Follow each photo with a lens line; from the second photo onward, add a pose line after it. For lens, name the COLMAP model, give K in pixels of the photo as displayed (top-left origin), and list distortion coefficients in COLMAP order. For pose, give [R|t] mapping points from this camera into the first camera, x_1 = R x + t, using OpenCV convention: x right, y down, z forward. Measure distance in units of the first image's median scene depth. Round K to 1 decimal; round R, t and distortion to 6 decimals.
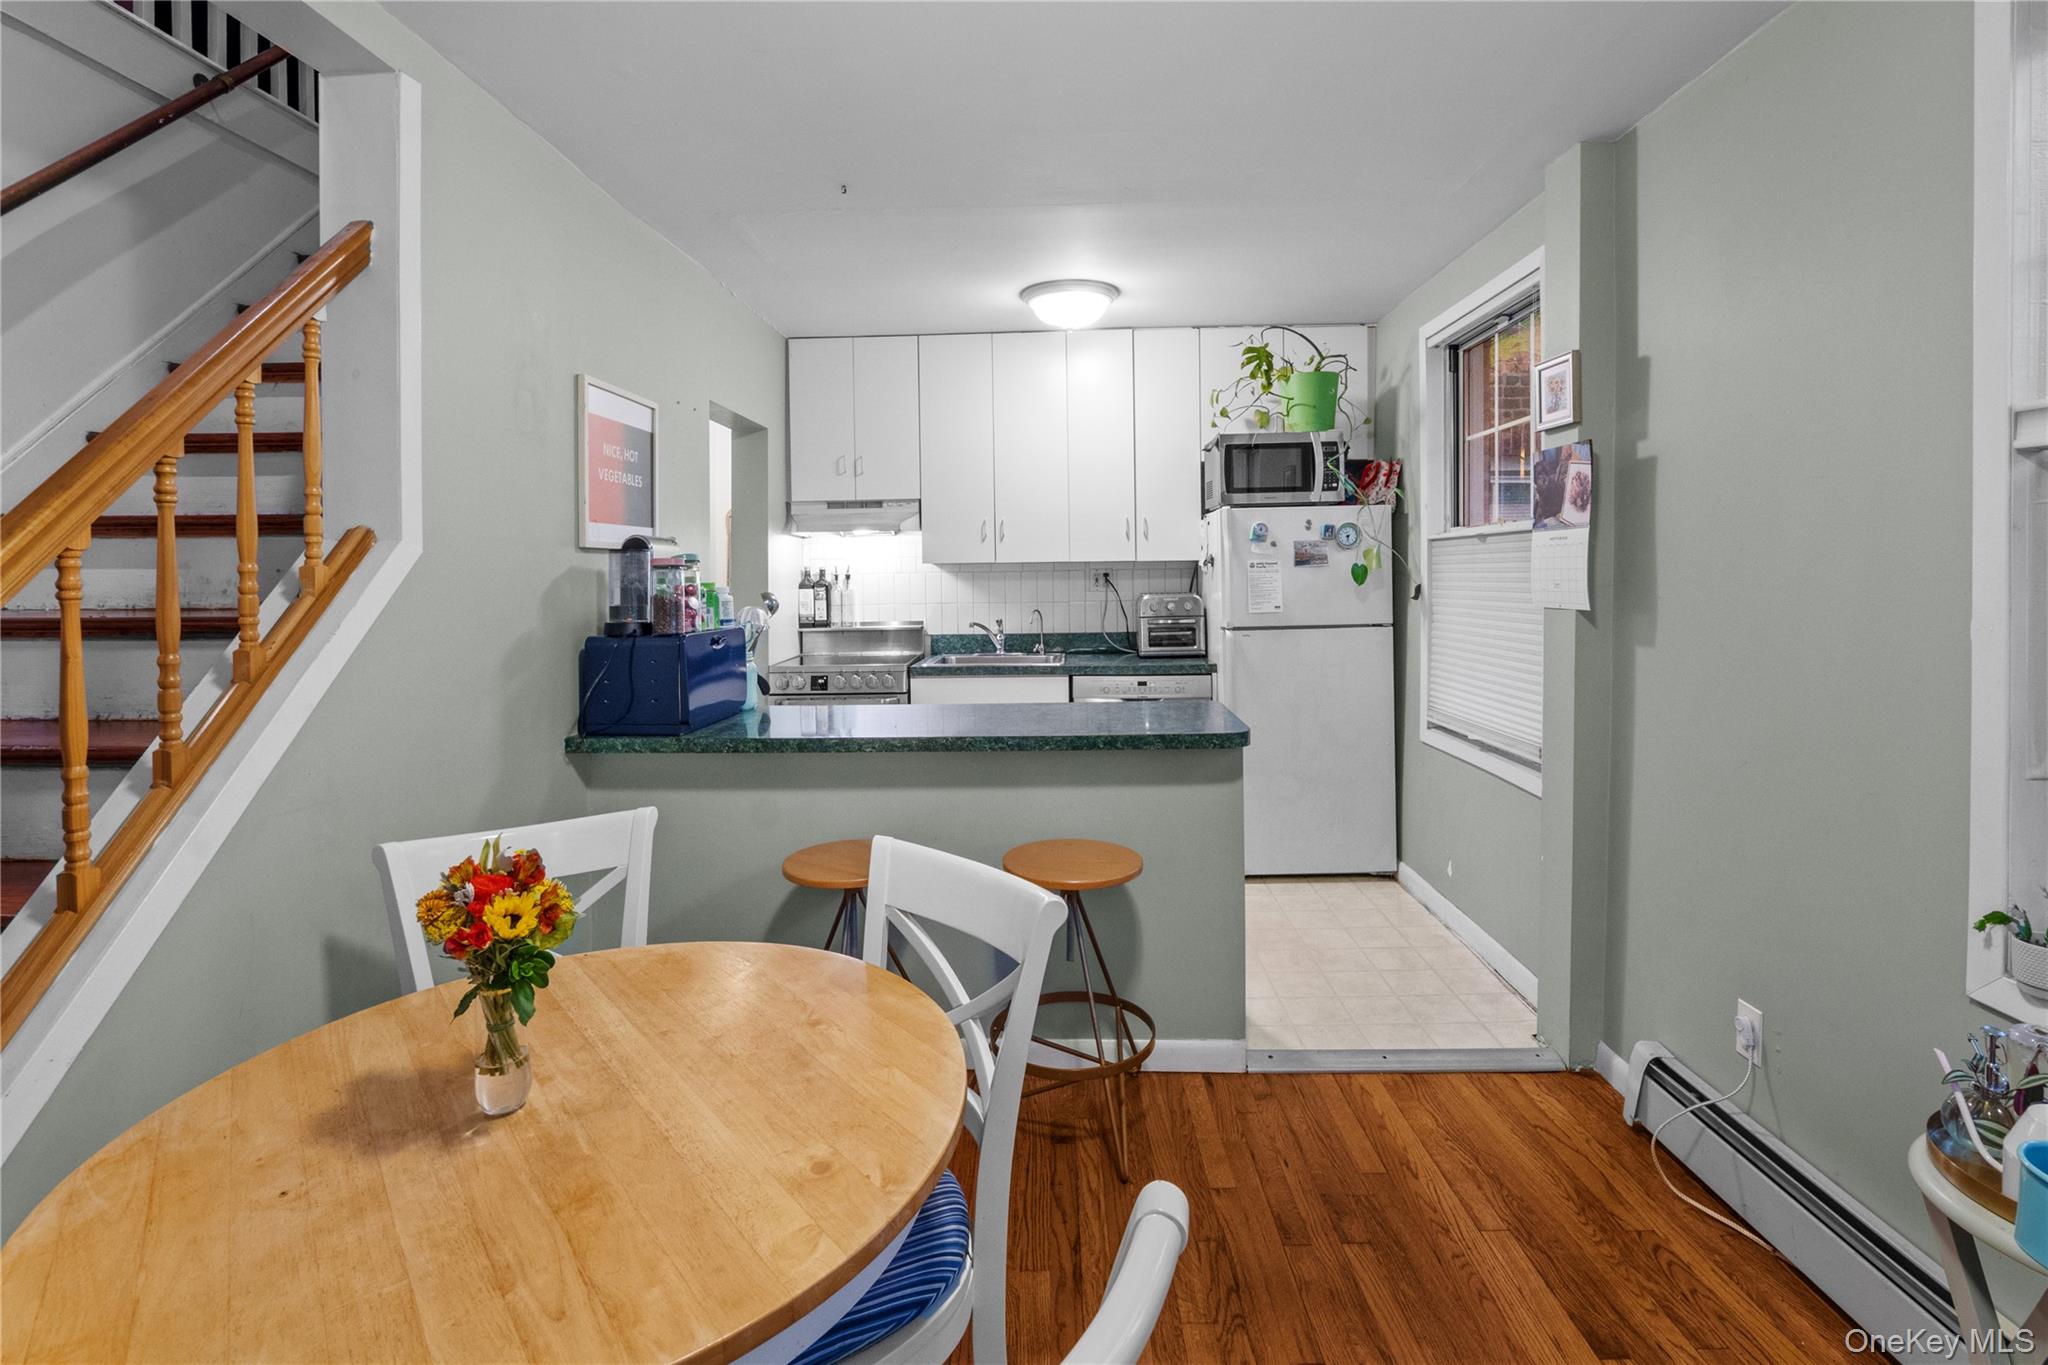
lens RADIAL K [[981.7, 0, 988.8], [0, 981.7, 588.7], [0, 0, 1]] dist [-0.018556, 0.001216]
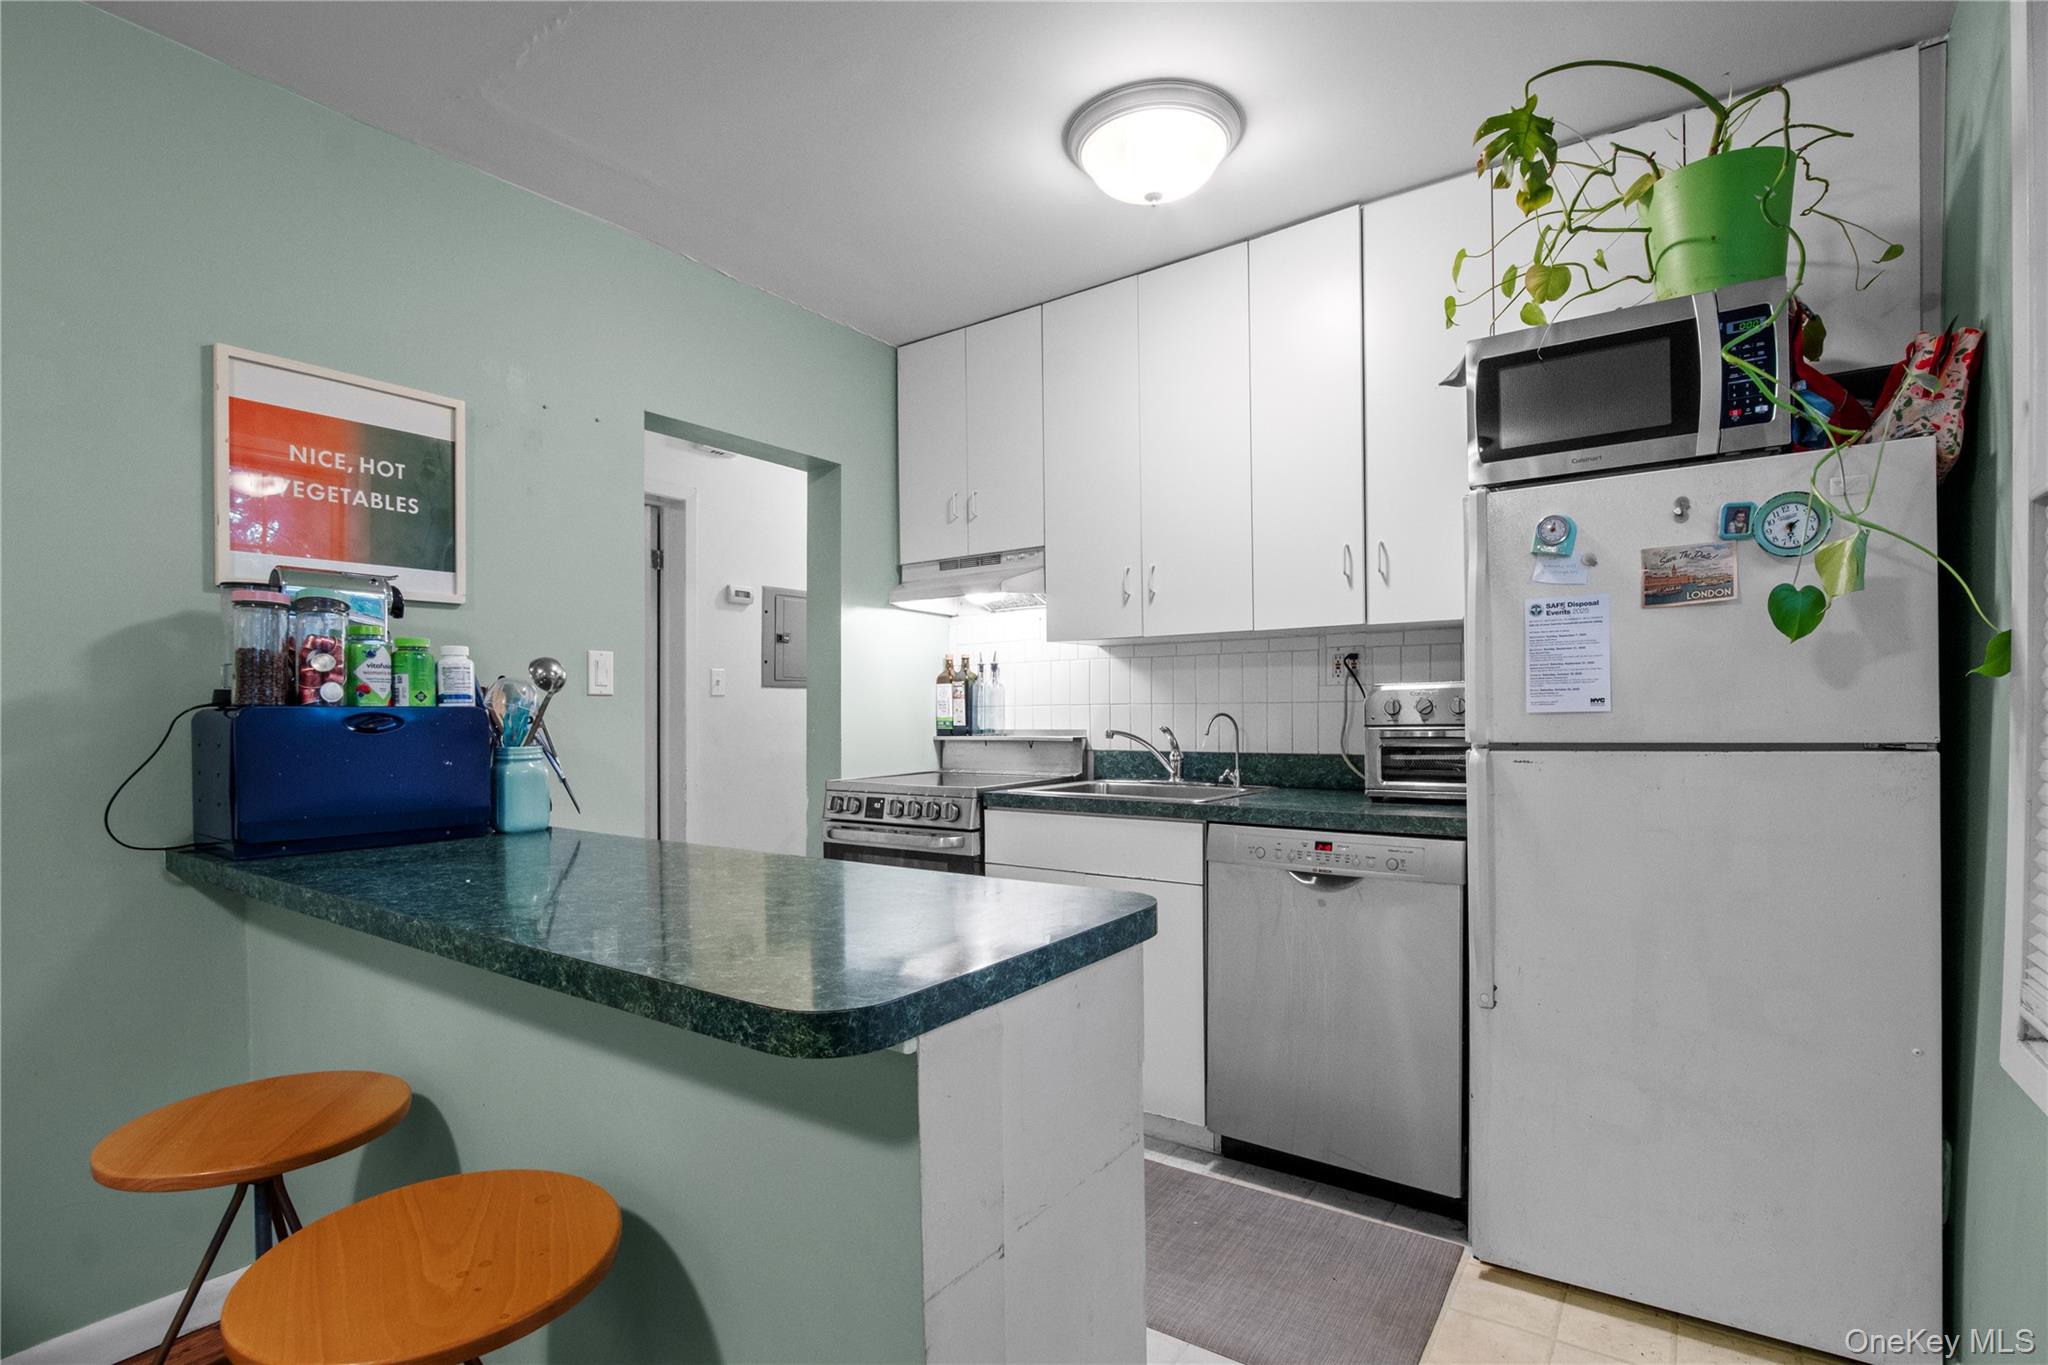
lens RADIAL K [[981.7, 0, 970.3], [0, 981.7, 720.0], [0, 0, 1]] dist [-0.018556, 0.001216]
pose [[0.841264, 0.015392, -0.540406, 0.294359], [-0.015331, 0.999872, 0.004613, 0.030136], [0.540407, 0.004404, 0.841392, 0.470486]]
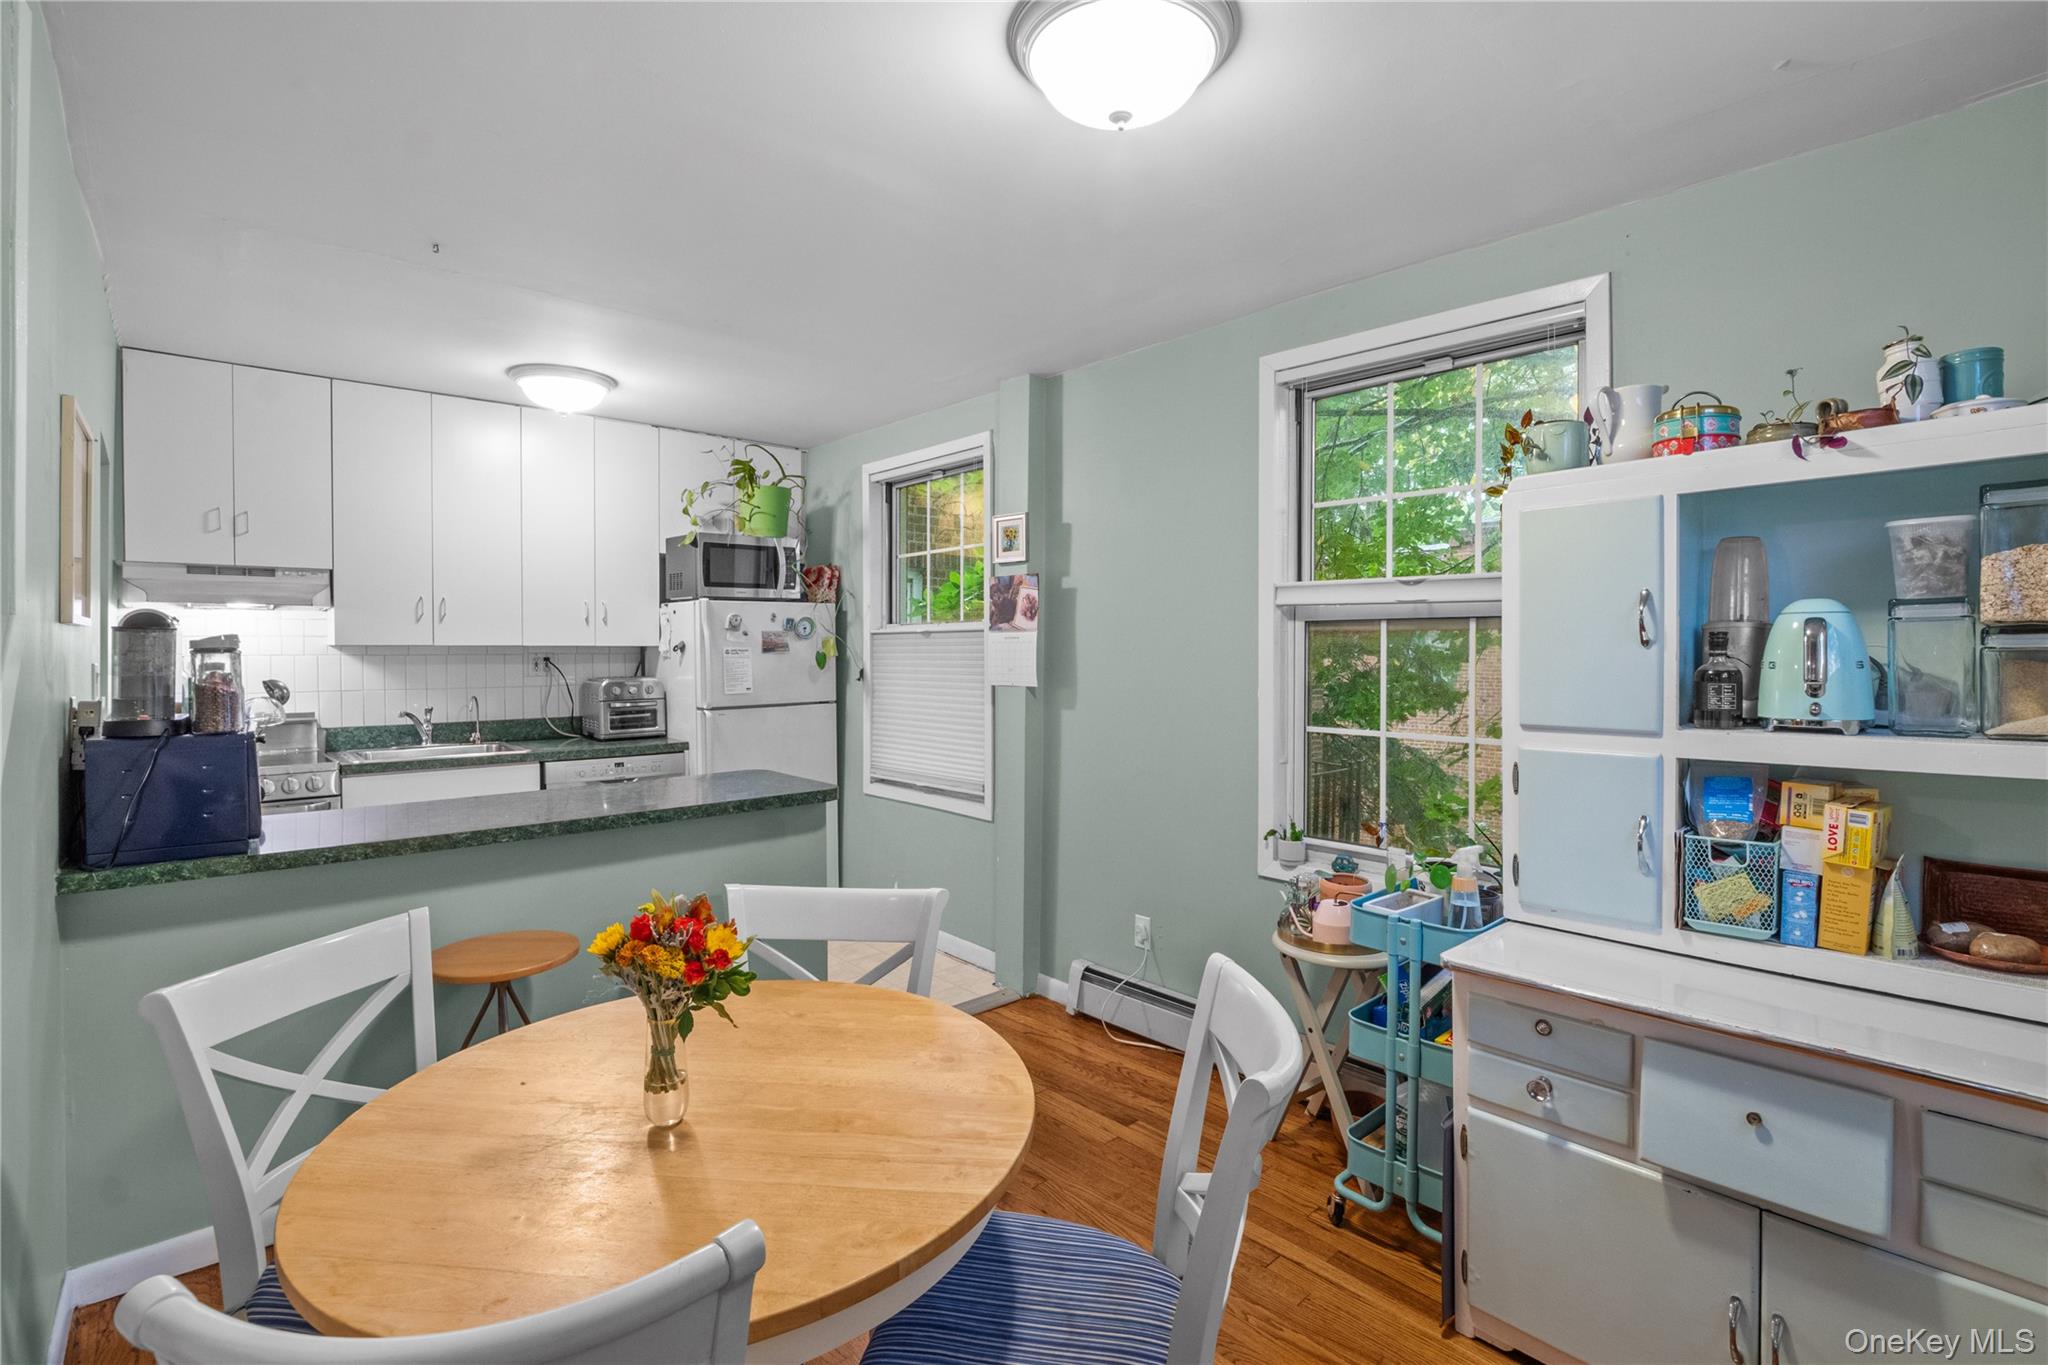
lens RADIAL K [[981.7, 0, 1039.3], [0, 981.7, 664.1], [0, 0, 1]] dist [-0.018556, 0.001216]
pose [[0.701459, 0.001487, 0.712708, -0.280854], [0.003261, 0.999981, -0.005296, -0.002621], [-0.712702, 0.006039, 0.701440, -0.041300]]
